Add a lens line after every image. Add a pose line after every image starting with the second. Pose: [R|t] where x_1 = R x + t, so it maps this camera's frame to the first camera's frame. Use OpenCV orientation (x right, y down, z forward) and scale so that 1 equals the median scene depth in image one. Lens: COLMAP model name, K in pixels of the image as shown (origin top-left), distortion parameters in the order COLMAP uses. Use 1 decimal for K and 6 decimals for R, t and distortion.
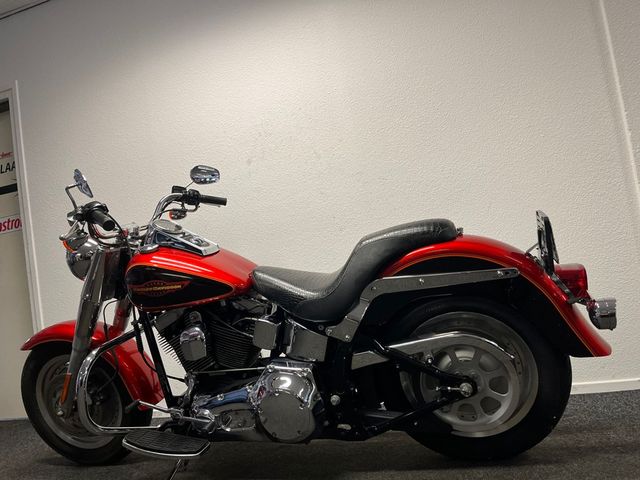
lens RADIAL K [[497.0, 0, 320.0], [0, 497.0, 240.0], [0, 0, 1]] dist [0.124407, -0.169051]
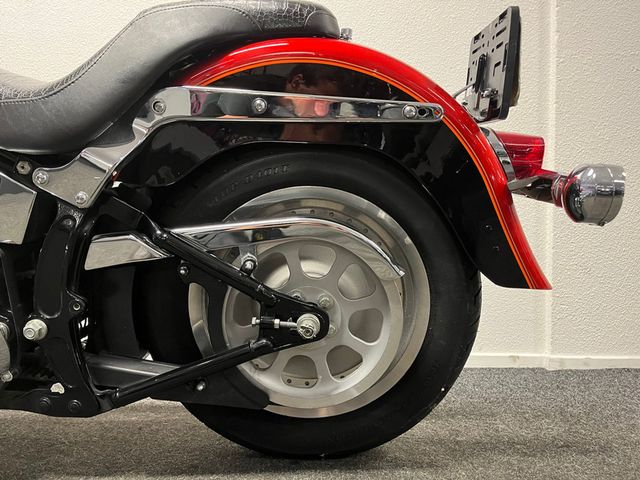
lens RADIAL K [[476.4, 0, 320.0], [0, 476.4, 240.0], [0, 0, 1]] dist [0.024052, -0.004116]
pose [[0.939795, 0.160017, 0.301960, 0.134896], [-0.166187, 0.986080, -0.005325, 0.202109], [-0.298609, -0.045177, 0.953306, 0.518412]]
